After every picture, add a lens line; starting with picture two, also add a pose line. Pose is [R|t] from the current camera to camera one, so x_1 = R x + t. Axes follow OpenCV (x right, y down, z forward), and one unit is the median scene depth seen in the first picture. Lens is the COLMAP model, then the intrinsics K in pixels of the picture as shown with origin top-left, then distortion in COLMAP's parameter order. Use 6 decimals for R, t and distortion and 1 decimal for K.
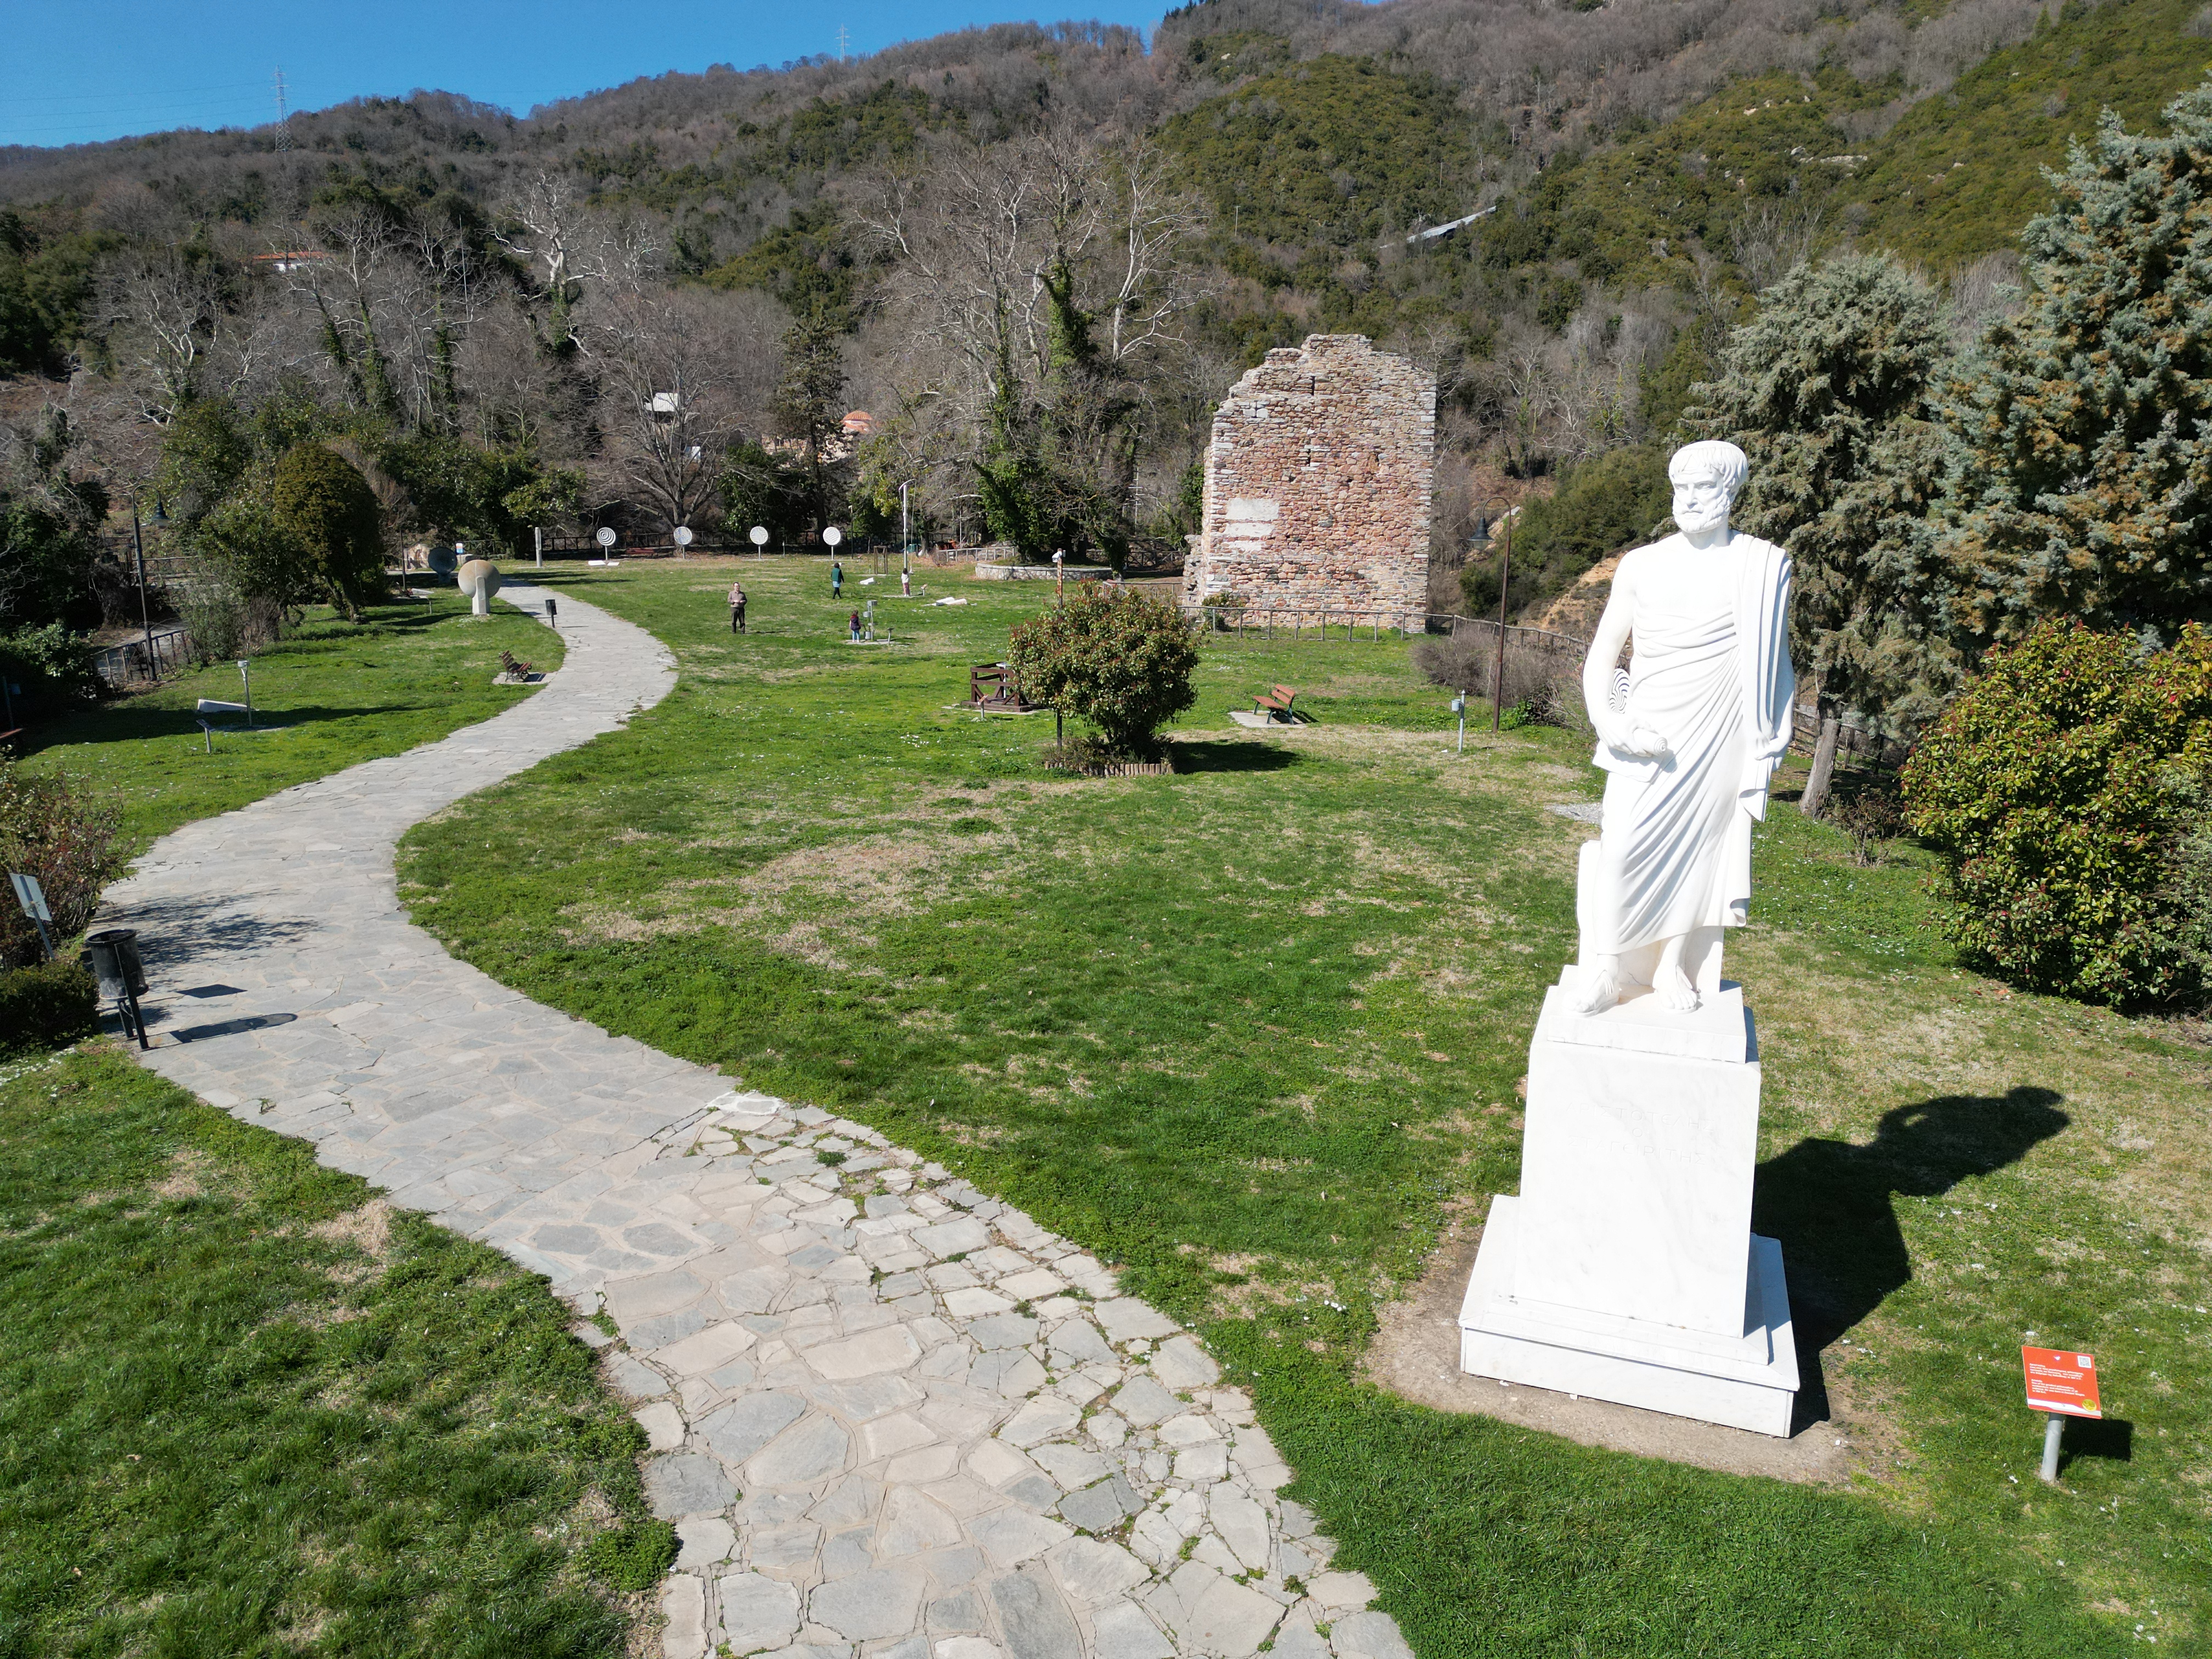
lens RADIAL K [[1540.1, 0, 1111.8], [0, 1540.1, 830.0], [0, 0, 1]] dist [0.040926, -0.011836]
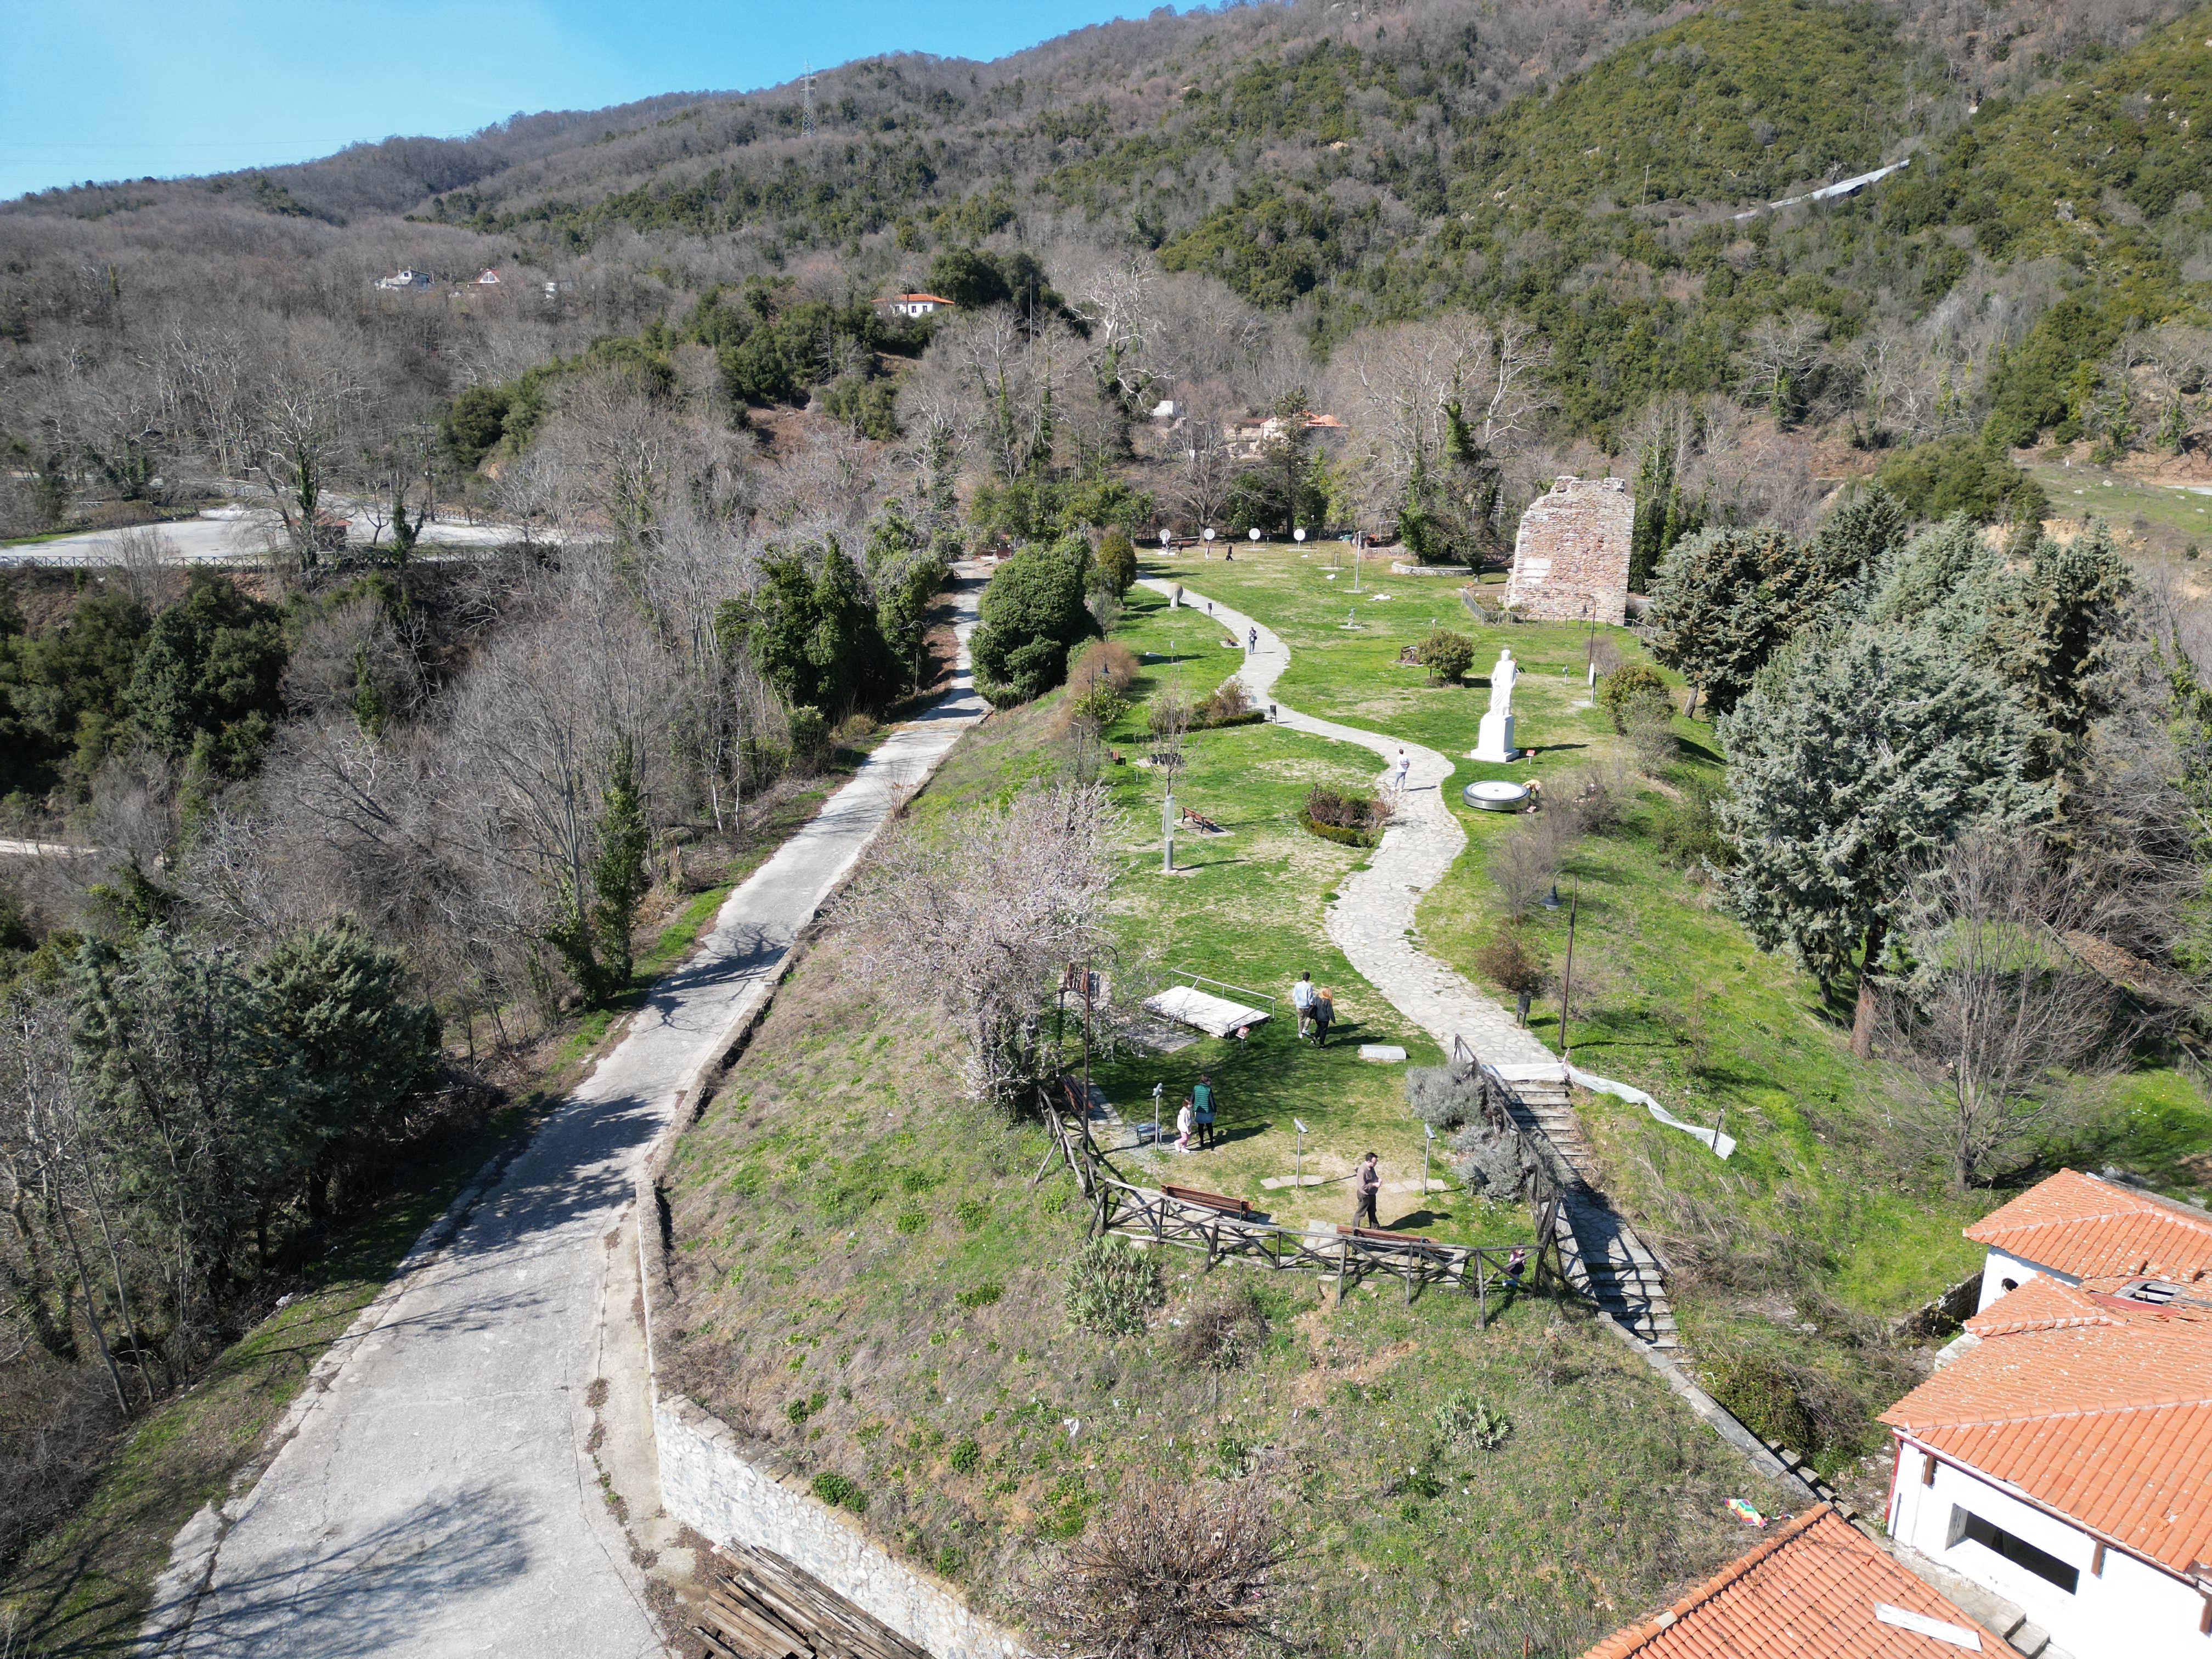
lens RADIAL K [[1540.1, 0, 1104.9], [0, 1540.1, 850.8], [0, 0, 1]] dist [0.040926, -0.011836]
pose [[0.968759, 0.069006, -0.238212, 0.007696], [-0.052452, 0.995791, 0.075155, 0.007594], [0.242396, -0.060313, 0.968301, -0.178662]]
